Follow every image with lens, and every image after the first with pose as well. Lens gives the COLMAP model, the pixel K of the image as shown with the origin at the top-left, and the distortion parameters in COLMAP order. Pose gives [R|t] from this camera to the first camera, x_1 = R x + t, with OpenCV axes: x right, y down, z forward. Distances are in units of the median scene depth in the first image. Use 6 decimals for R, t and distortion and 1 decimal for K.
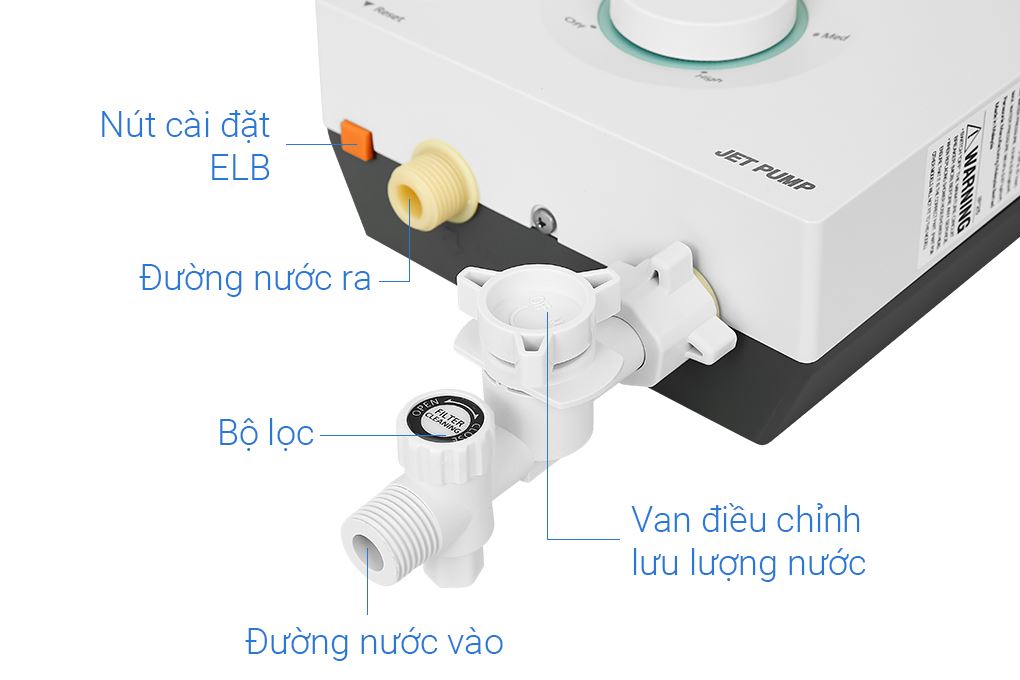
lens RADIAL K [[2312.5, 0, 513.6], [0, 2312.5, 343.5], [0, 0, 1]] dist [-0.140490, 0.000000]
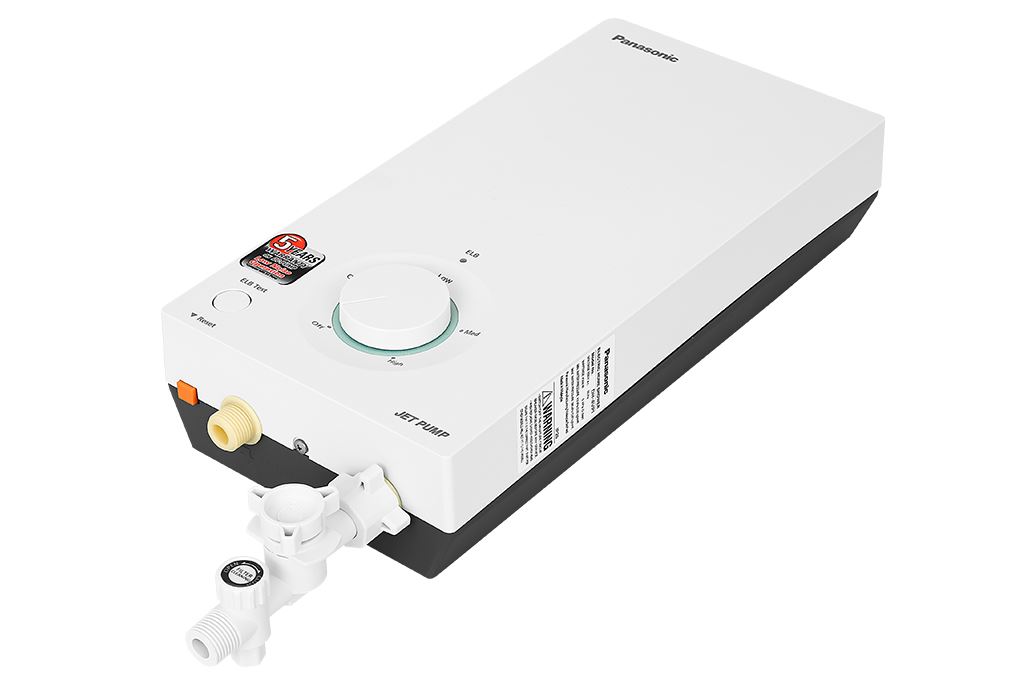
lens RADIAL K [[2312.5, 0, 505.6], [0, 2312.5, 336.6], [0, 0, 1]] dist [-0.140490, 0.000000]
pose [[0.996954, -0.018611, 0.075733, 0.038899], [0.021307, 0.999162, -0.034949, -0.076923], [-0.075019, 0.036457, 0.996515, -0.742192]]
